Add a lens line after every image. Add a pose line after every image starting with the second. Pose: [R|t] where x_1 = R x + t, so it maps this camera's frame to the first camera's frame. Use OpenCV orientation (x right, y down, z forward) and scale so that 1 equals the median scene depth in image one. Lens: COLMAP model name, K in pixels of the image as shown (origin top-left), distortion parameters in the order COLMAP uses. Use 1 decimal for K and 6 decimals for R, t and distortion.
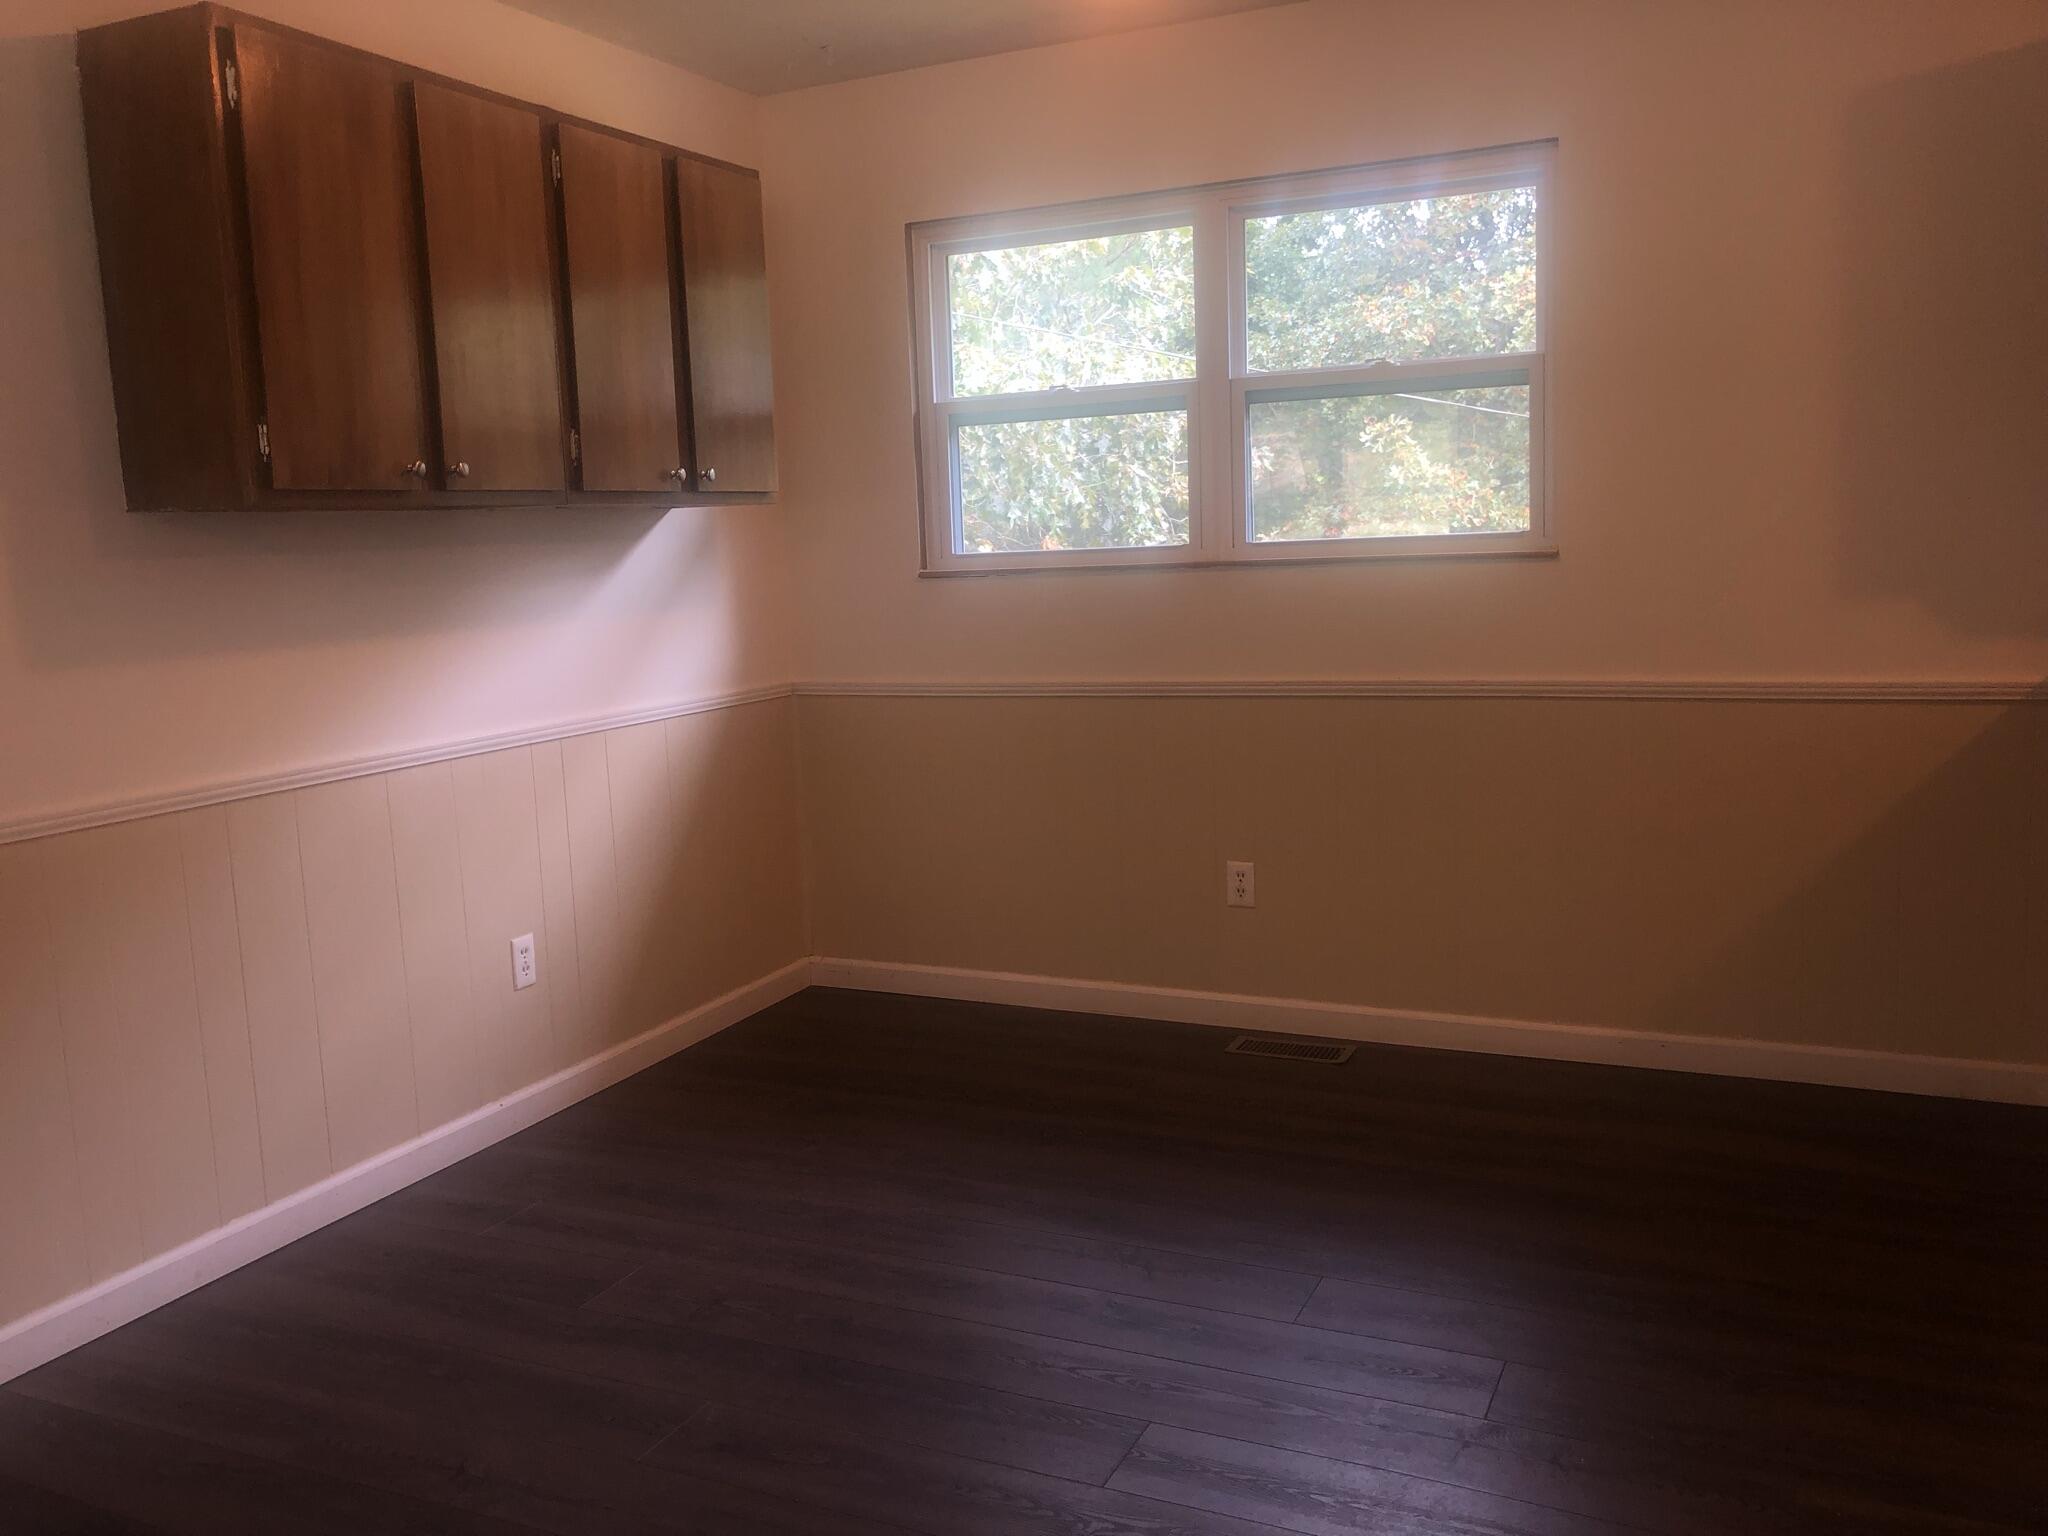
lens RADIAL K [[1701.0, 0, 1024.0], [0, 1701.0, 768.0], [0, 0, 1]] dist [0.058089, -0.054736]
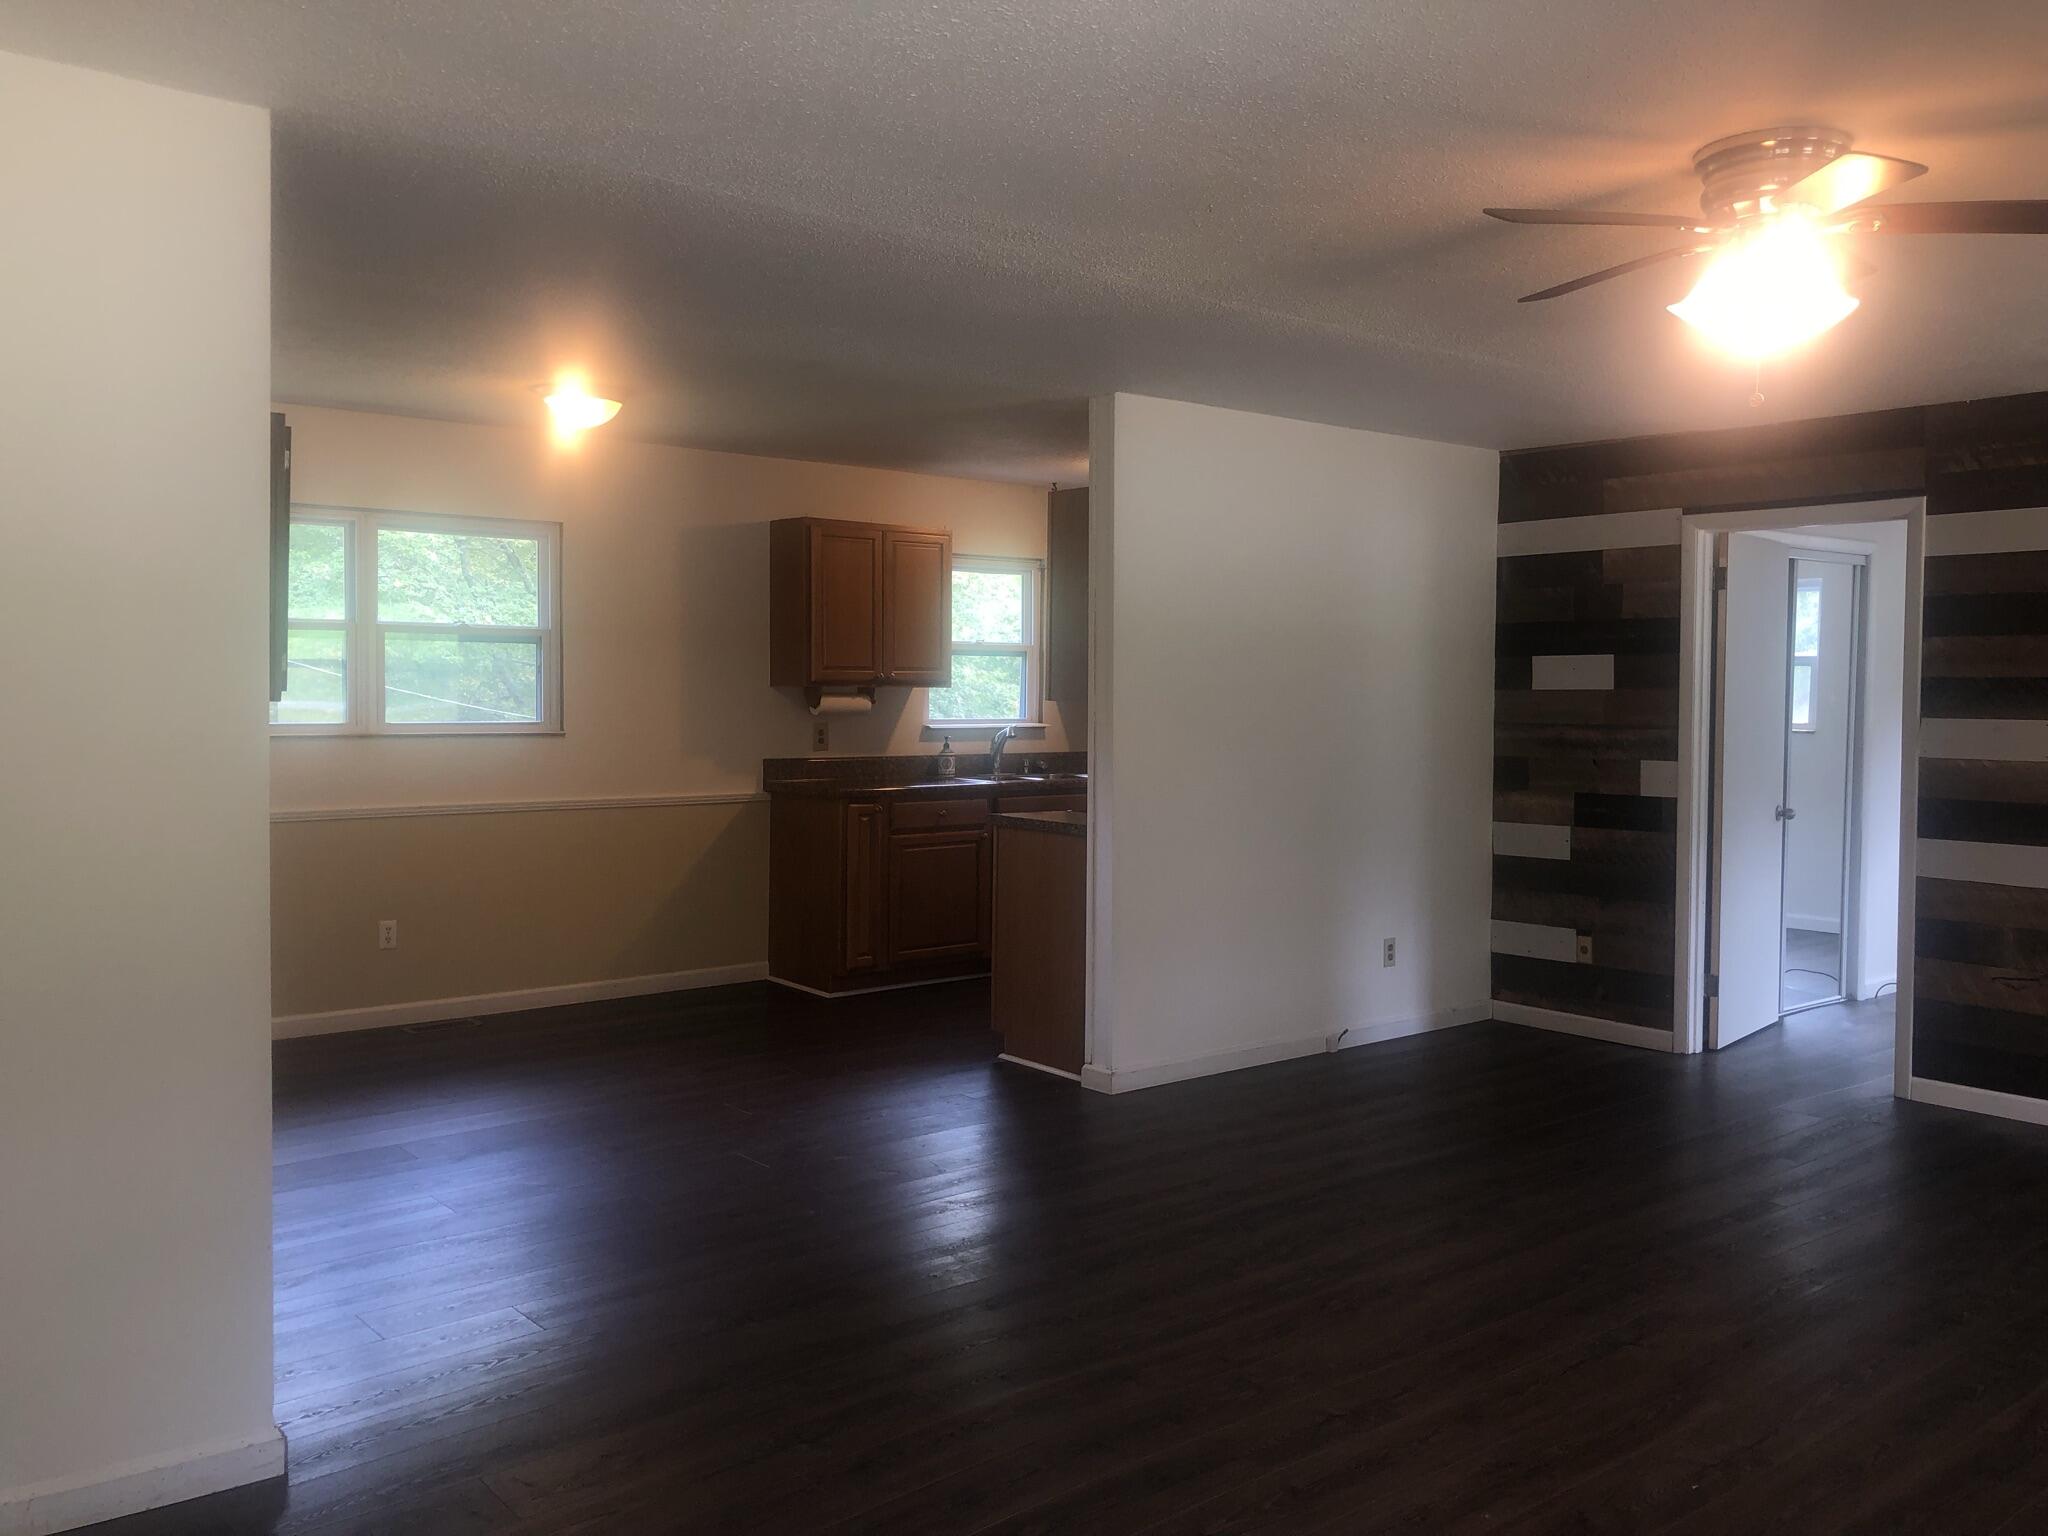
lens RADIAL K [[1700.7, 0, 1024.0], [0, 1700.7, 768.0], [0, 0, 1]] dist [0.086331, -0.075433]
pose [[0.415045, 0.001005, 0.909800, -1.090193], [0.103260, 0.993486, -0.048204, 0.052045], [-0.903922, 0.113952, 0.412238, -0.220762]]
